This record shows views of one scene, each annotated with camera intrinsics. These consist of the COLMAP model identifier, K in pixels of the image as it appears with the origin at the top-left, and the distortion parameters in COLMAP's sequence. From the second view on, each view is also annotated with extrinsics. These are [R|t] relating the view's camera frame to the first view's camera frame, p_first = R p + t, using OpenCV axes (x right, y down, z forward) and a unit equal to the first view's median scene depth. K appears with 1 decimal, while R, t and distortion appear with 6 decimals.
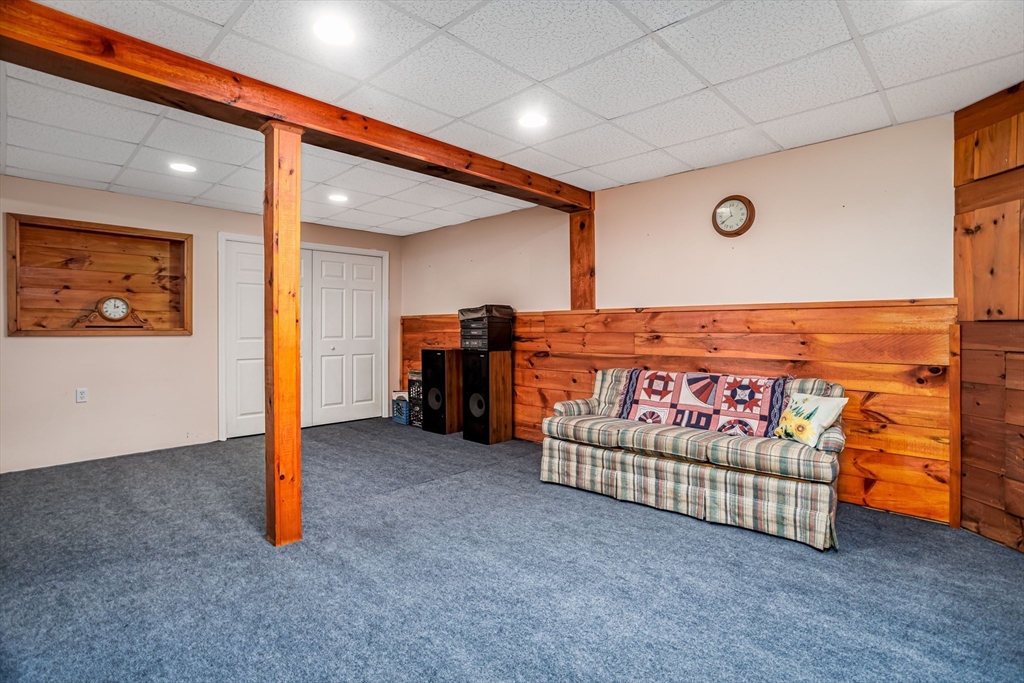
lens RADIAL K [[496.5, 0, 514.5], [0, 496.5, 334.4], [0, 0, 1]] dist [-0.038258, 0.019445]
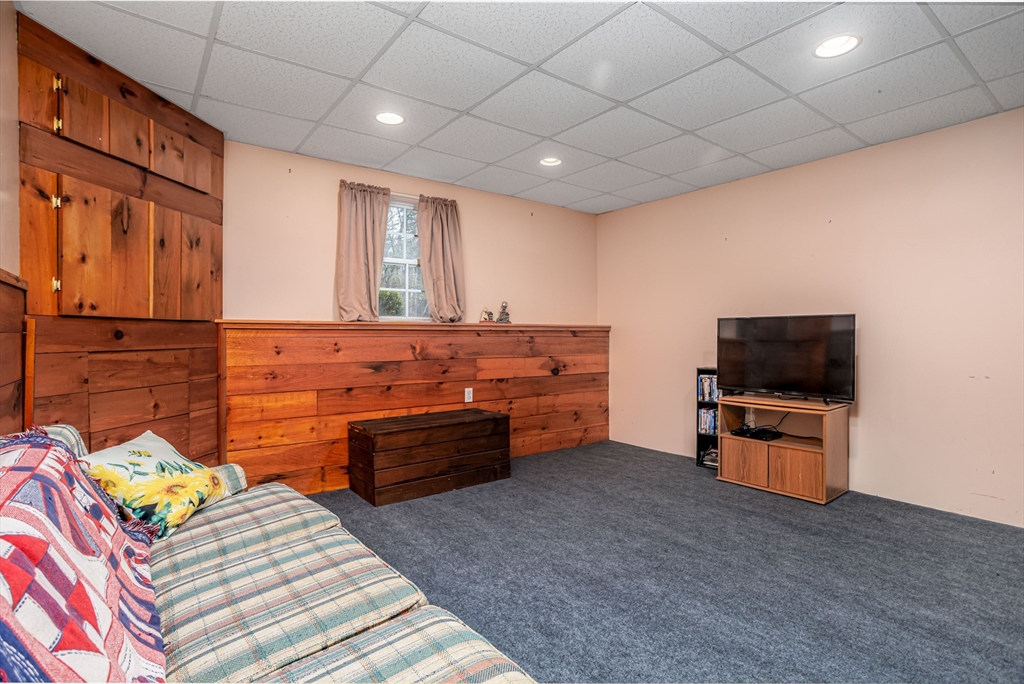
lens RADIAL K [[496.5, 0, 503.6], [0, 496.5, 337.5], [0, 0, 1]] dist [-0.038258, 0.019445]
pose [[-0.983621, 0.004372, 0.180195, 0.123132], [0.007712, 0.999811, 0.017837, -0.001297], [-0.180083, 0.018935, -0.983469, 1.822581]]
